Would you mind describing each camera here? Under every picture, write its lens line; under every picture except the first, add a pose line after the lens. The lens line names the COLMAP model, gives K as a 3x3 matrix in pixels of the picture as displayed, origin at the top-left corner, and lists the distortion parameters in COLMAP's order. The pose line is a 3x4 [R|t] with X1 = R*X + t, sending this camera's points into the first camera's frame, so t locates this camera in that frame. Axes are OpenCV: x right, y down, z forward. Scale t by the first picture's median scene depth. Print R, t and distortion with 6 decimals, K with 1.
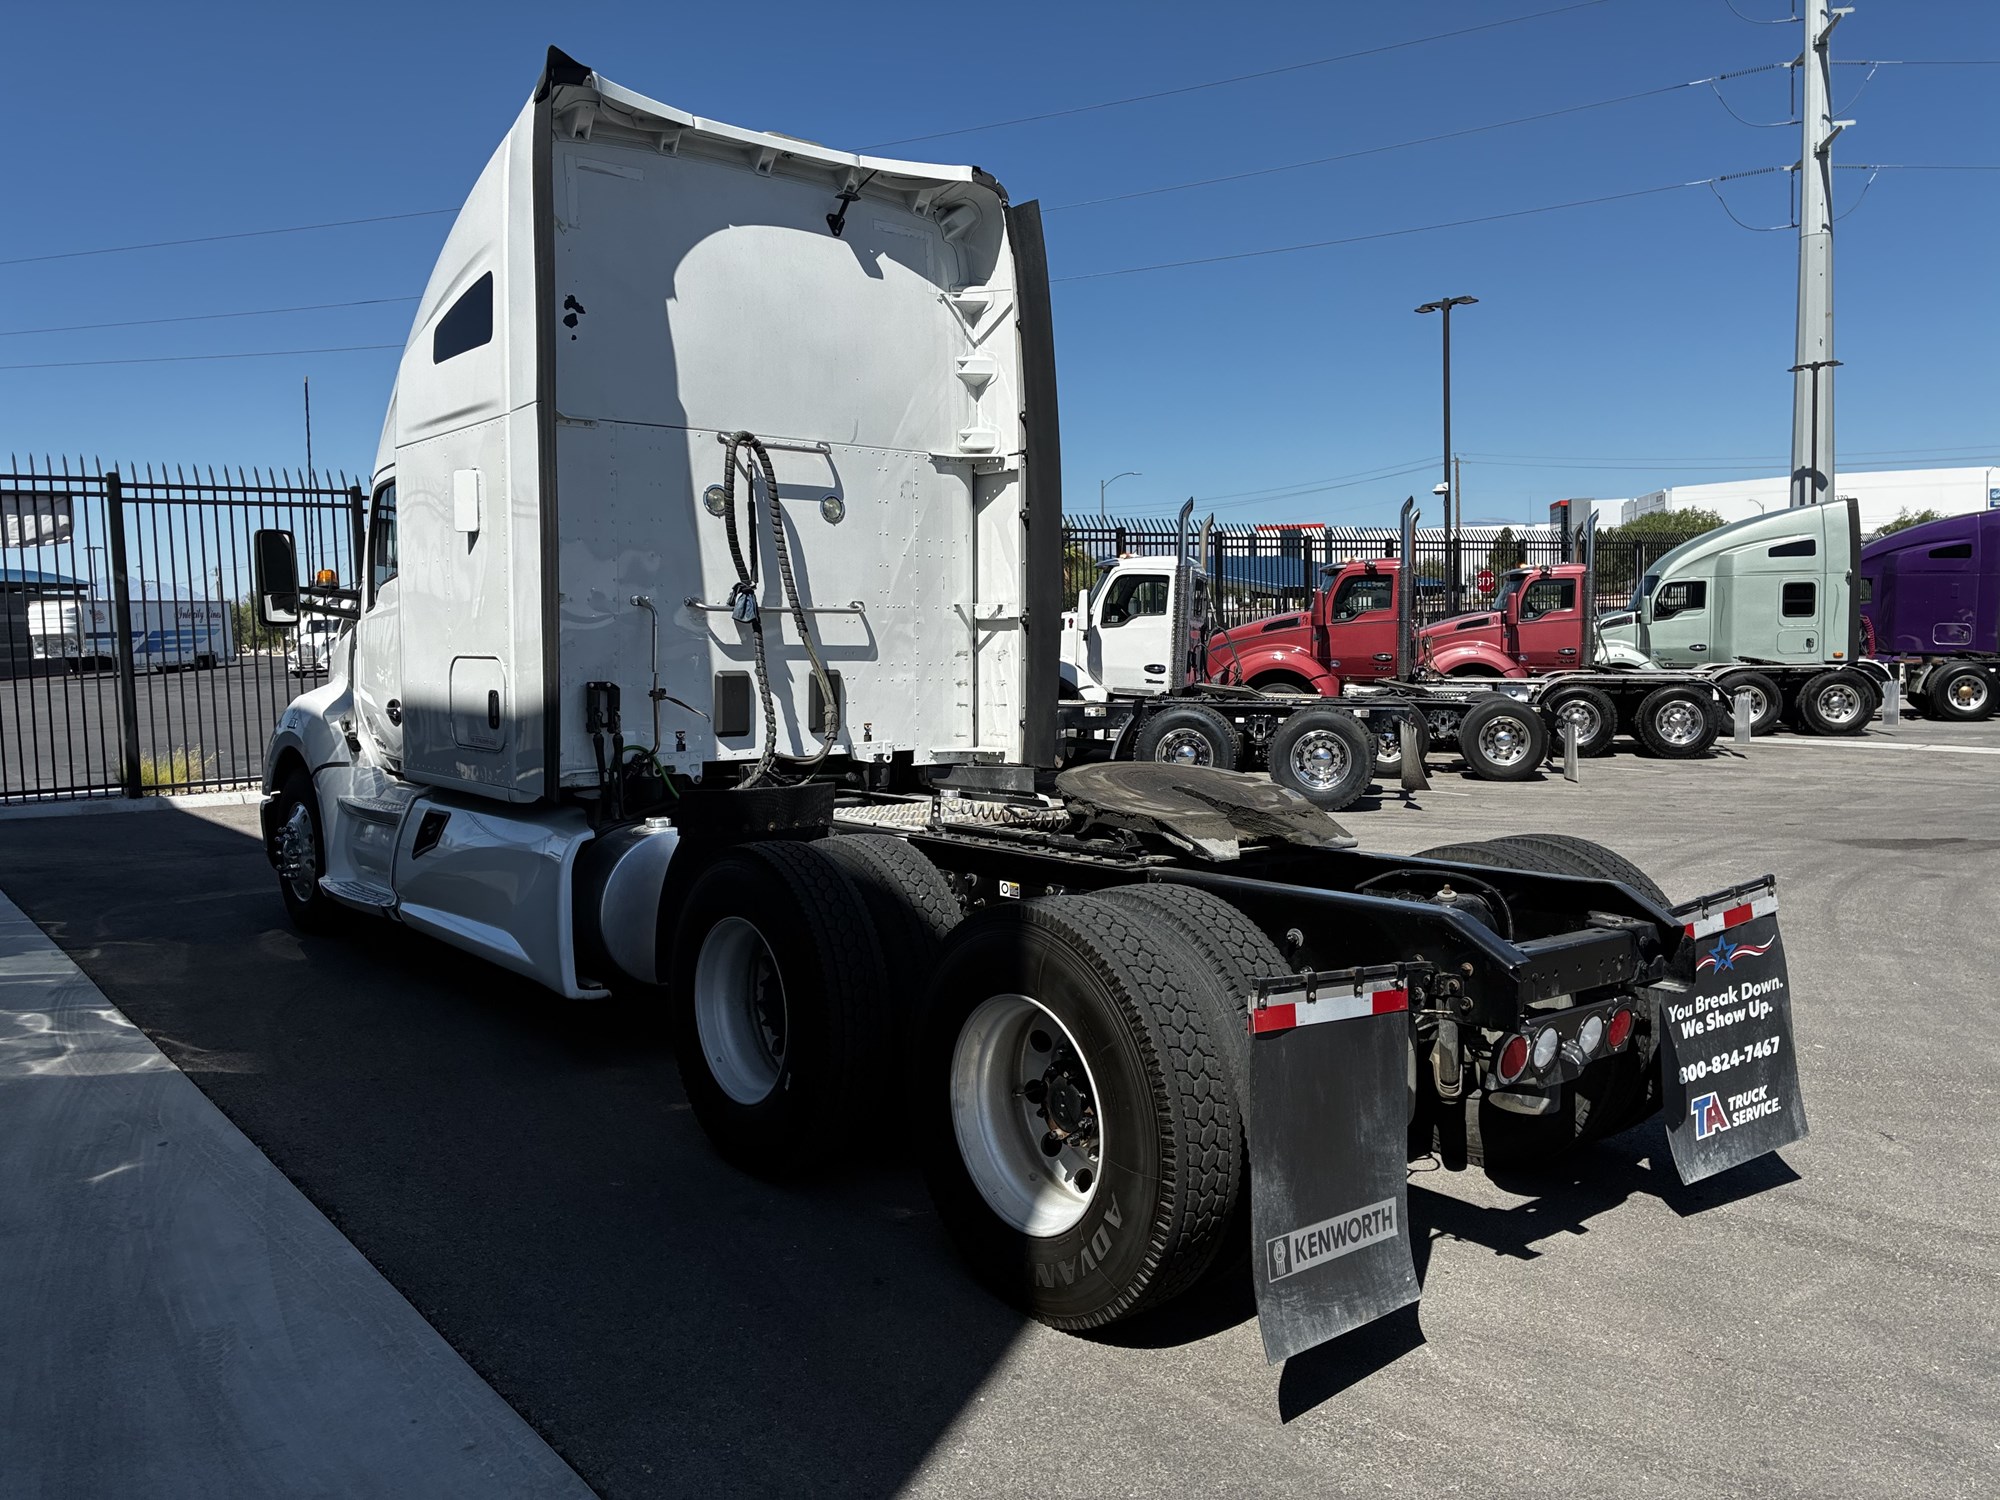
lens RADIAL K [[1527.9, 0, 988.8], [0, 1527.9, 743.1], [0, 0, 1]] dist [0.039099, -0.019452]
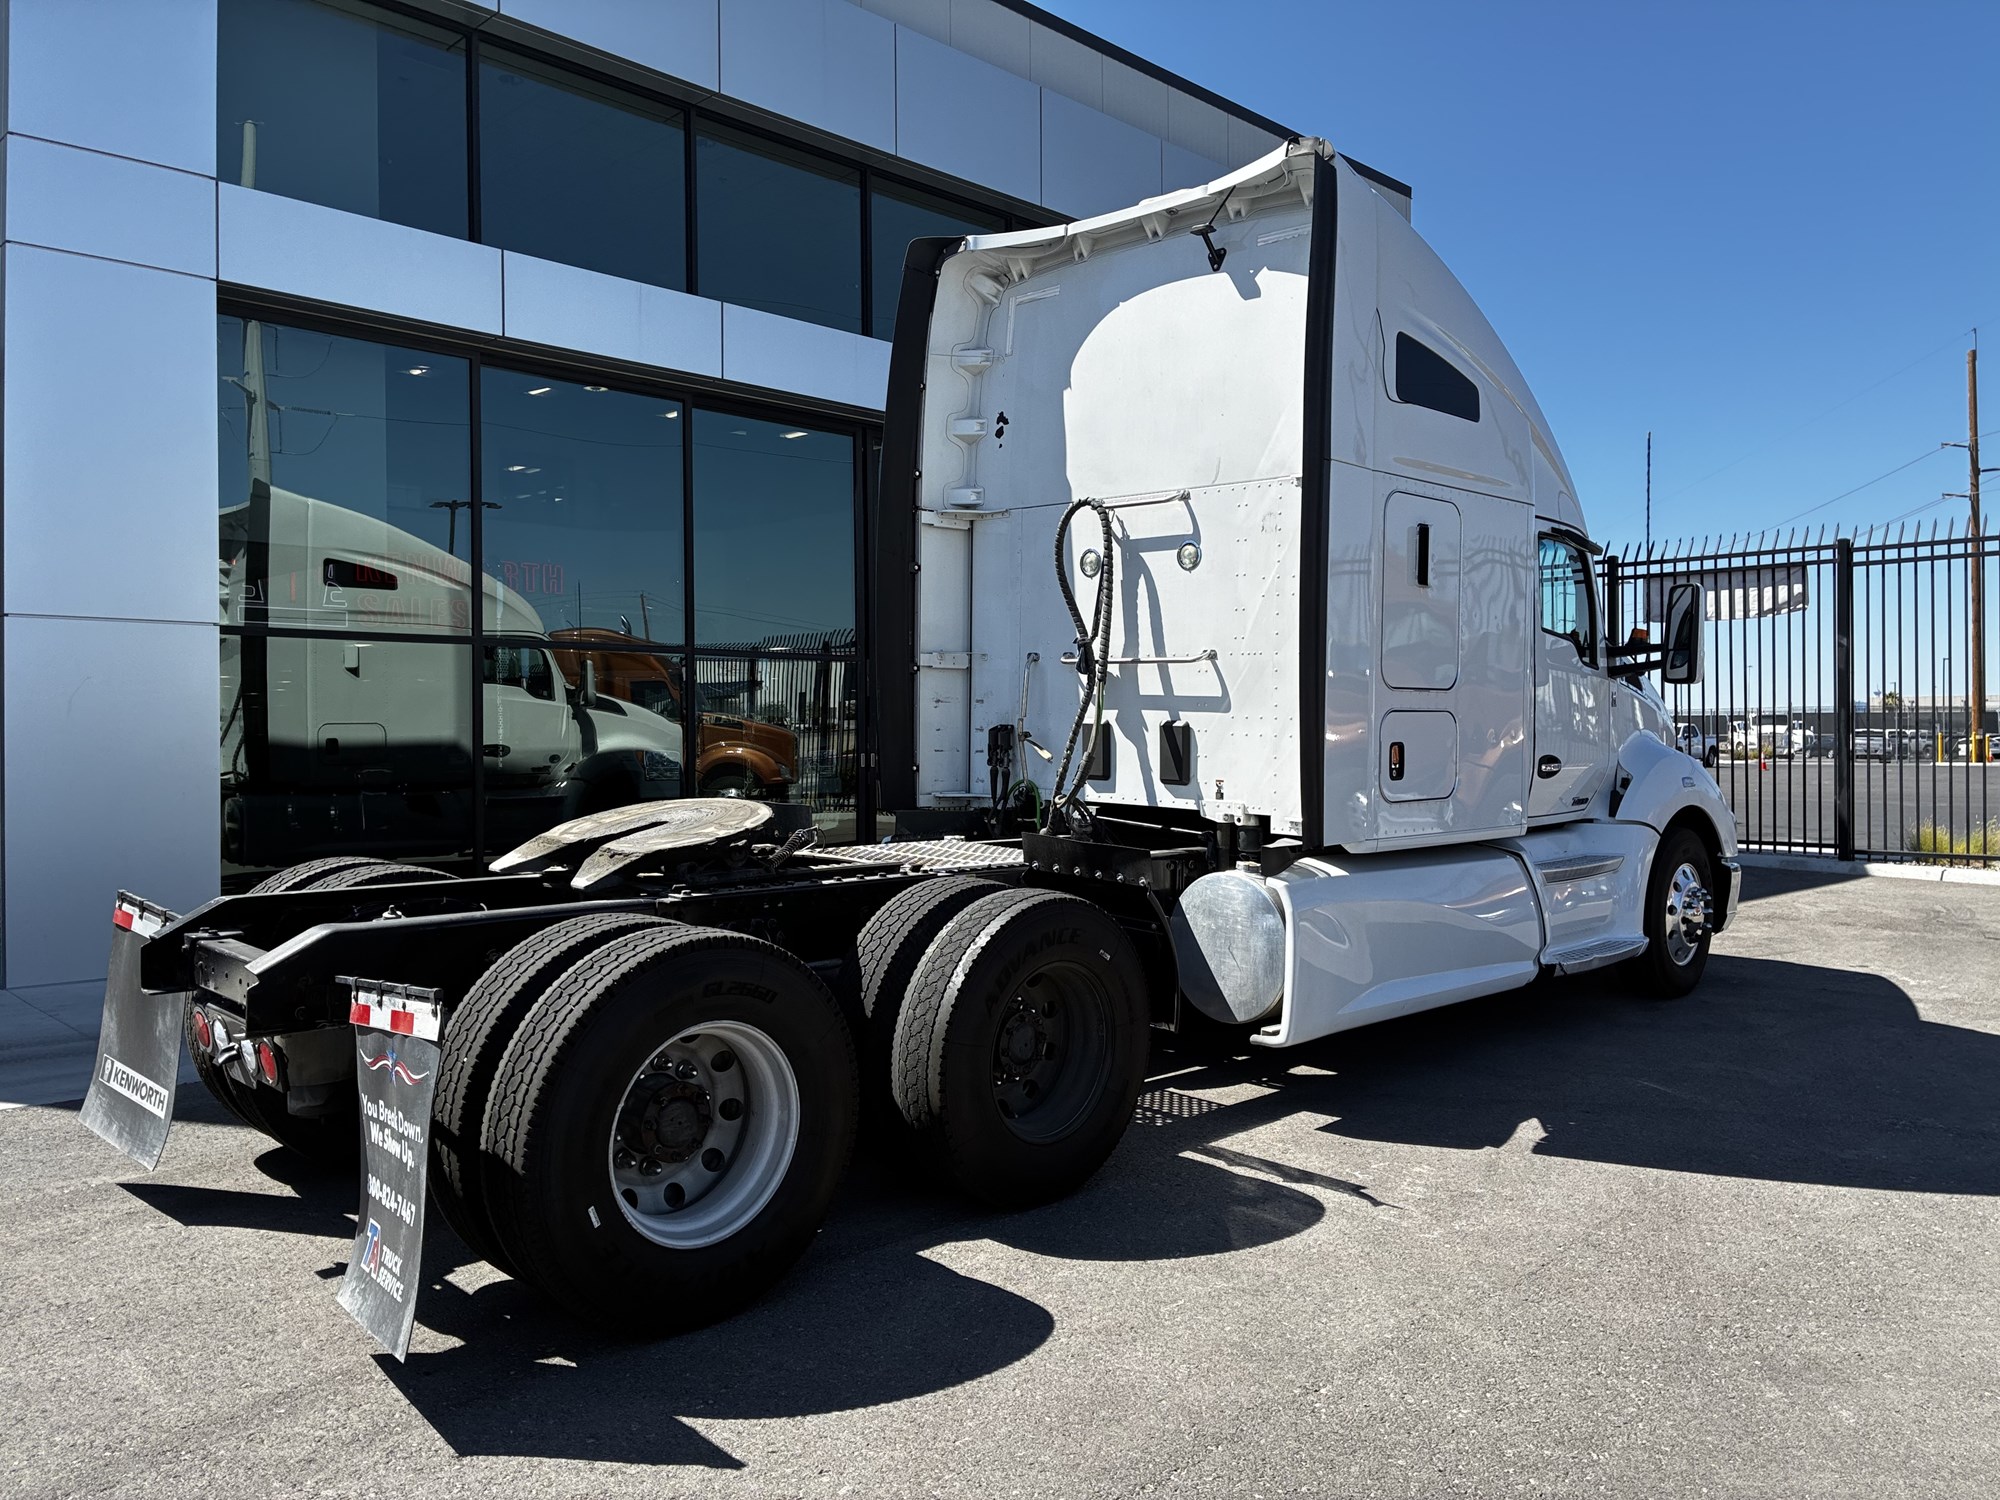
lens RADIAL K [[1527.9, 0, 1016.5], [0, 1527.9, 738.1], [0, 0, 1]] dist [0.039099, -0.019452]
pose [[0.108480, 0.027160, -0.993728, 0.382976], [-0.077051, 0.996849, 0.018834, -0.021350], [0.991108, 0.074524, 0.110230, 0.357035]]
